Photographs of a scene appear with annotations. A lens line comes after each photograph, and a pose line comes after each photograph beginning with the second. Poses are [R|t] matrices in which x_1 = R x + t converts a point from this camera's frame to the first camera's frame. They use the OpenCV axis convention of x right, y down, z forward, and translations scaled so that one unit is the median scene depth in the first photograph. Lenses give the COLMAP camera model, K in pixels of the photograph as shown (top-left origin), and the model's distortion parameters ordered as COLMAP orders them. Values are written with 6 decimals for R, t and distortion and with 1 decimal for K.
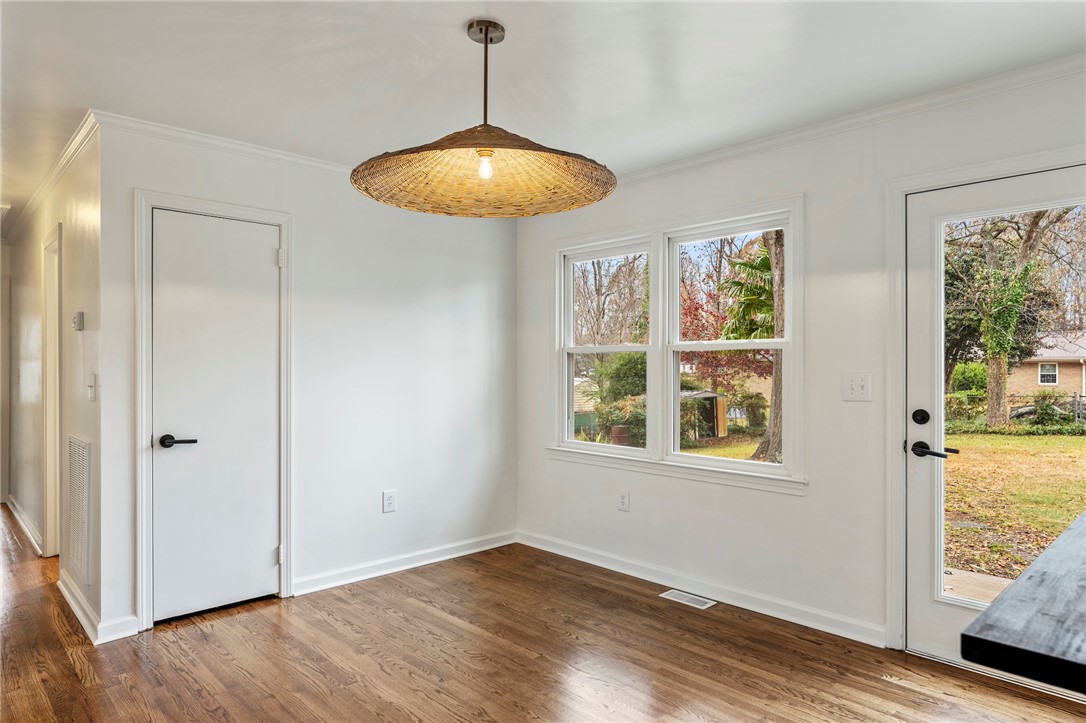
lens RADIAL K [[658.5, 0, 544.7], [0, 658.5, 365.8], [0, 0, 1]] dist [-0.003502, -0.000284]
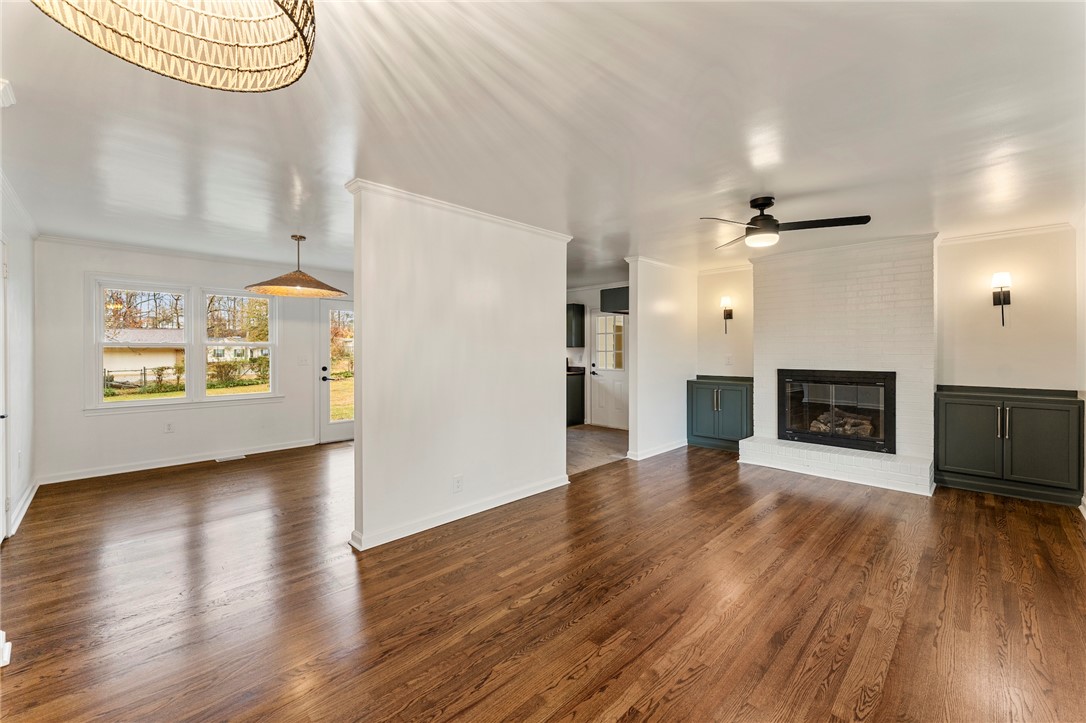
lens RADIAL K [[436.2, 0, 543.2], [0, 436.2, 352.8], [0, 0, 1]] dist [-0.000316, -0.000010]
pose [[-0.025607, -0.005648, 0.999656, -1.306959], [0.002643, 0.999980, 0.005717, -0.008566], [-0.999669, 0.002789, -0.025591, -0.013852]]
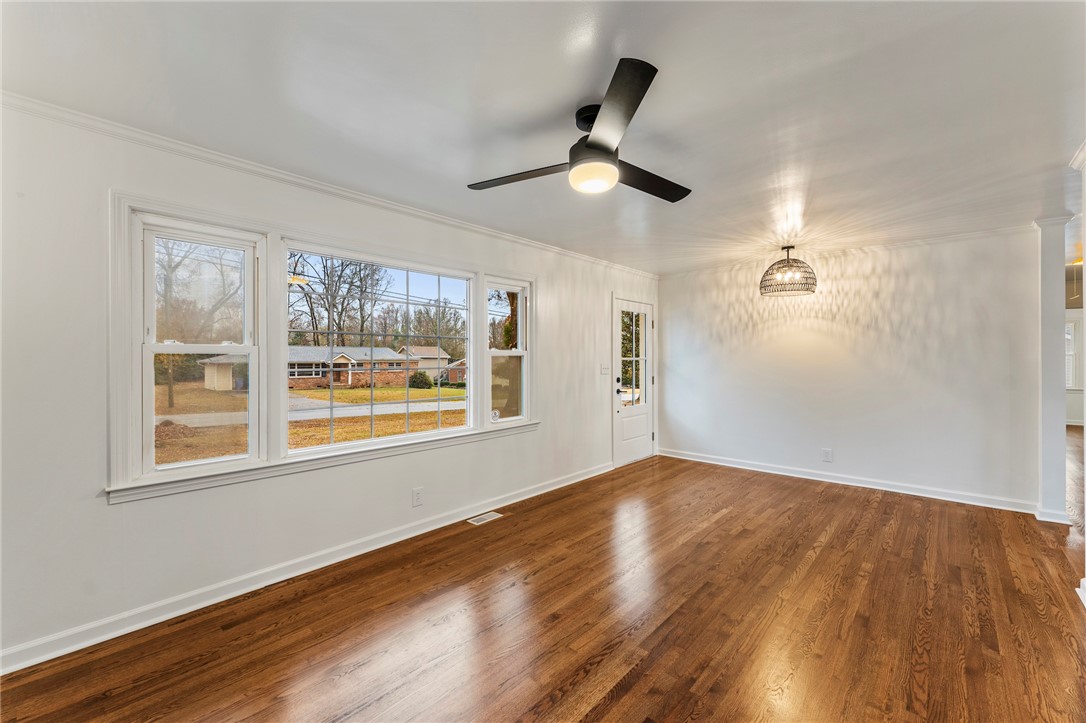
lens RADIAL K [[443.7, 0, 537.8], [0, 443.7, 358.0], [0, 0, 1]] dist [0.000228, 0.000099]
pose [[0.065982, -0.002822, -0.997817, 0.184441], [0.001376, 0.999995, -0.002737, -0.009274], [0.997820, -0.001193, 0.065986, -0.614803]]
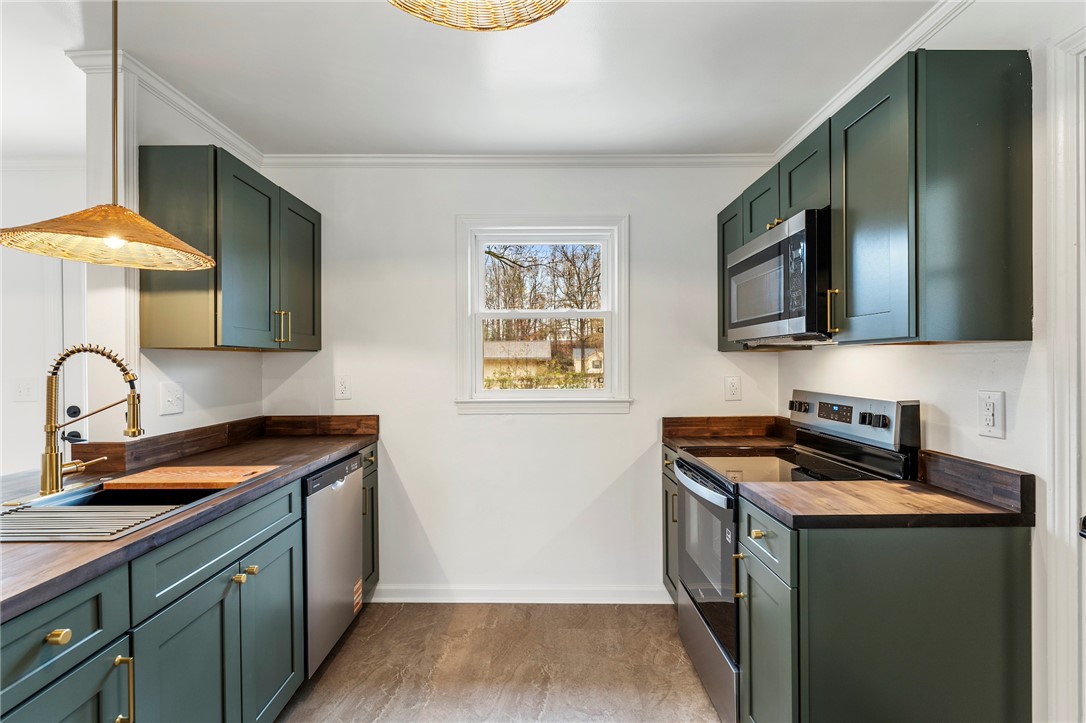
lens RADIAL K [[529.6, 0, 543.1], [0, 529.6, 364.0], [0, 0, 1]] dist [-0.002843, -0.000789]
pose [[0.687127, -0.006298, 0.726510, 0.374981], [0.006324, 0.999976, 0.002688, -0.008924], [-0.726510, 0.002748, 0.687150, -0.289174]]
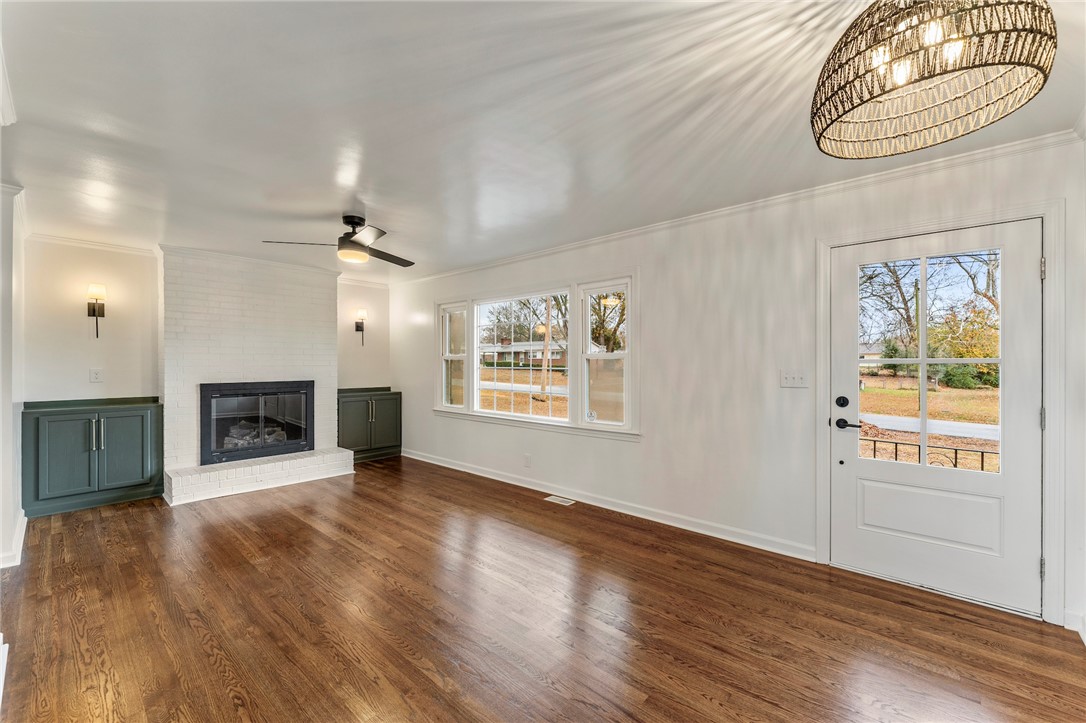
lens RADIAL K [[441.0, 0, 544.5], [0, 441.0, 363.9], [0, 0, 1]] dist [-0.003910, -0.000277]
pose [[-0.996466, -0.002159, -0.083968, -0.728946], [-0.002419, 0.999993, 0.002993, -0.006904], [0.083961, 0.003186, -0.996464, 0.512472]]
